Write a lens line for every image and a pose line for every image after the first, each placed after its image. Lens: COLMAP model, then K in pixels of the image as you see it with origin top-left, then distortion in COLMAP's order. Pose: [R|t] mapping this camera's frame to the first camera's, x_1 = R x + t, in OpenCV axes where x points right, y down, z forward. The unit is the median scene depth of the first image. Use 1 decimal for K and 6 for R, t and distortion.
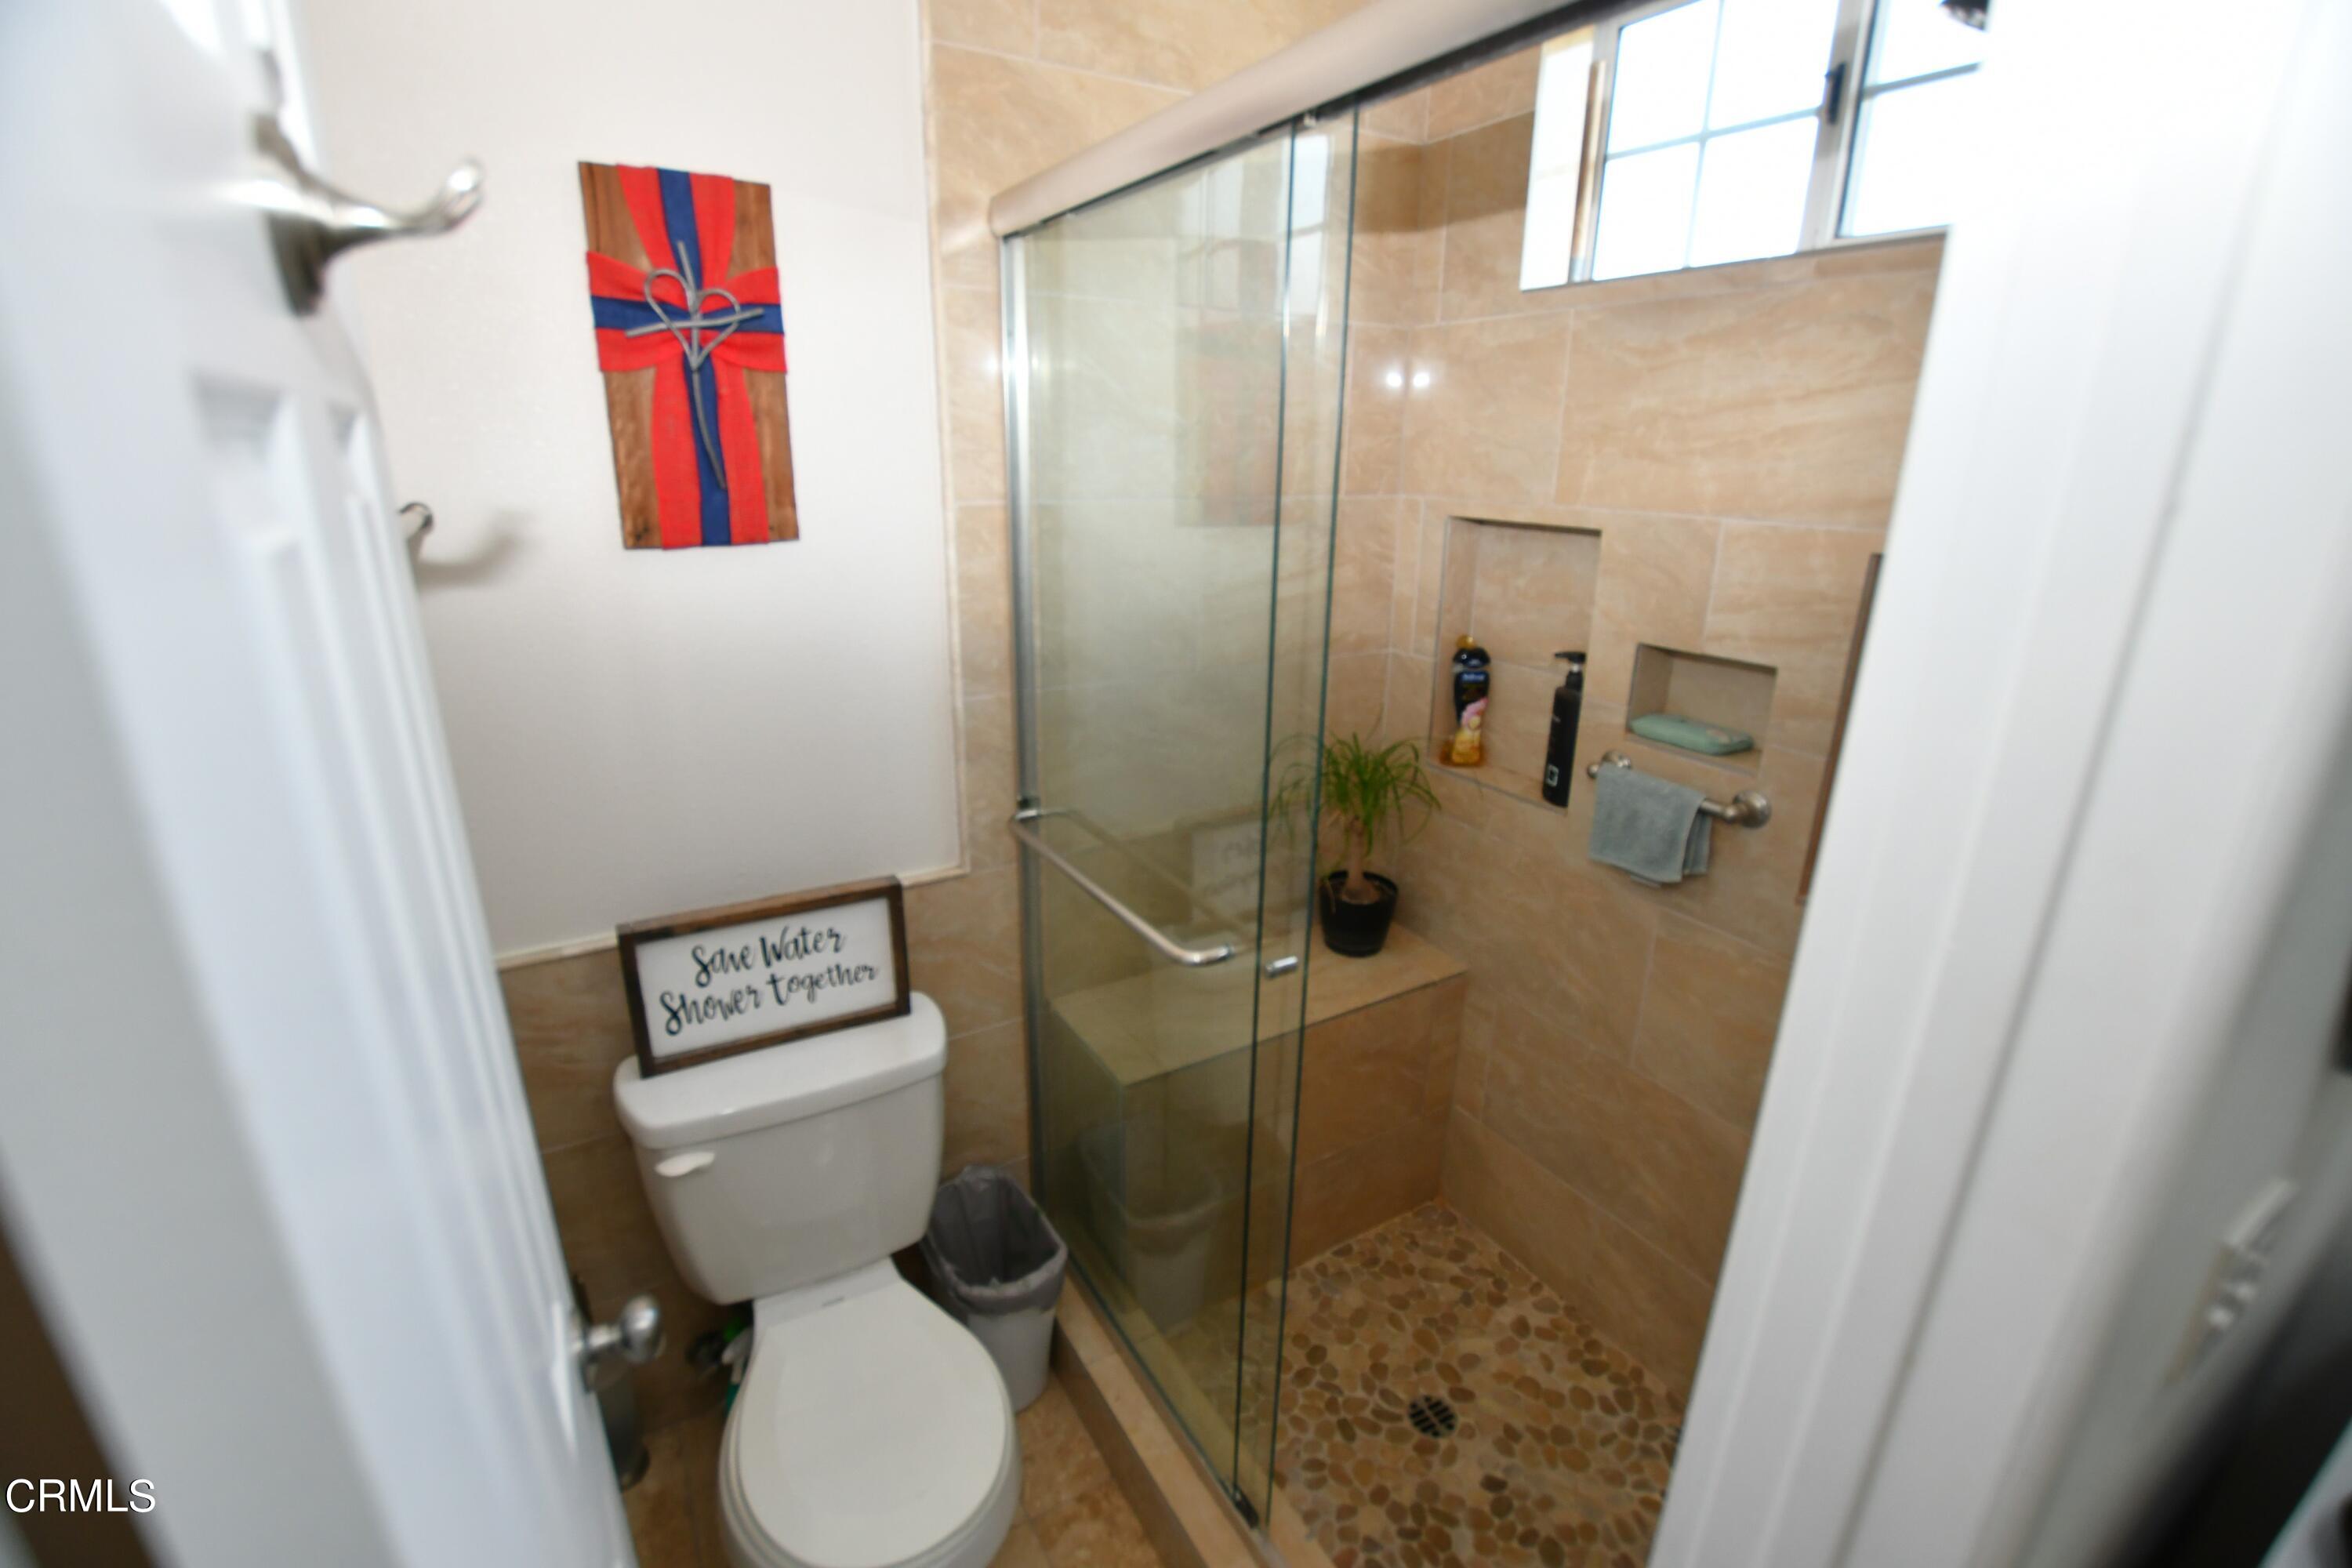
lens RADIAL K [[1032.0, 0, 1171.2], [0, 1032.0, 779.3], [0, 0, 1]] dist [-0.038534, 0.008543]
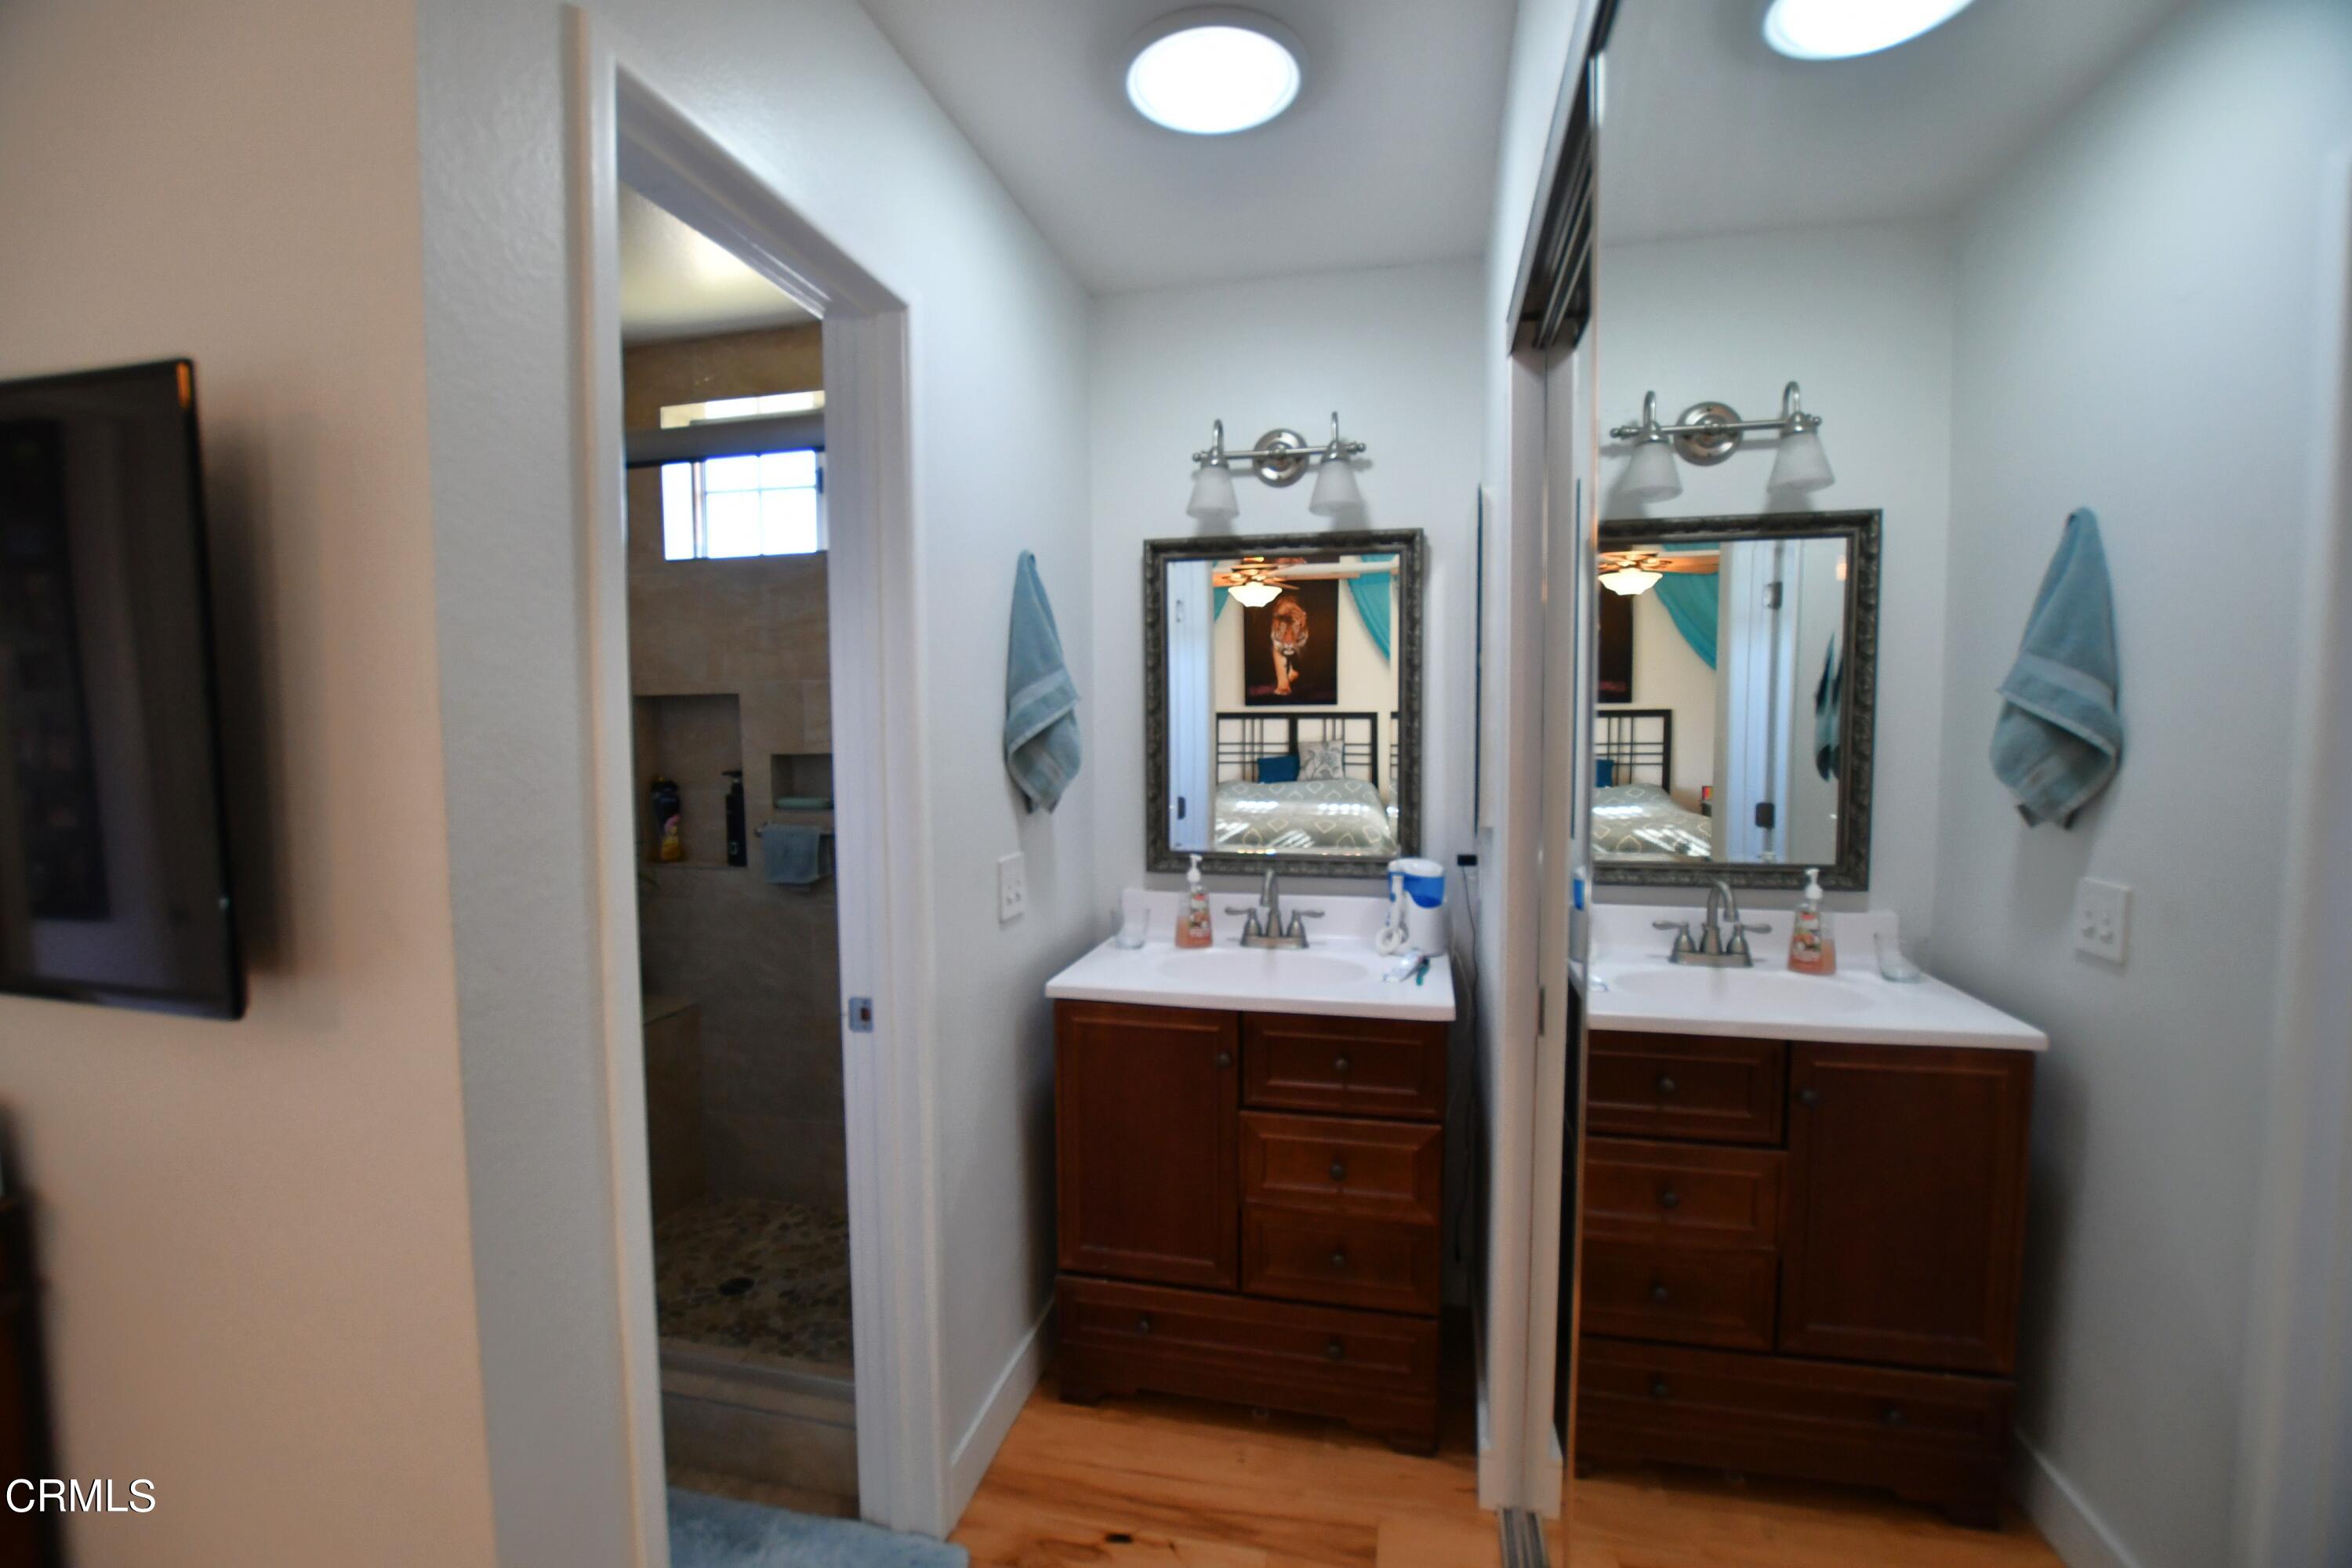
lens RADIAL K [[1032.0, 0, 1171.2], [0, 1032.0, 779.3], [0, 0, 1]] dist [-0.038534, 0.008543]
pose [[0.691633, -0.060083, 0.719745, -0.296372], [0.243674, 0.957516, -0.154224, 0.307480], [-0.679902, 0.282050, 0.676891, -0.563793]]
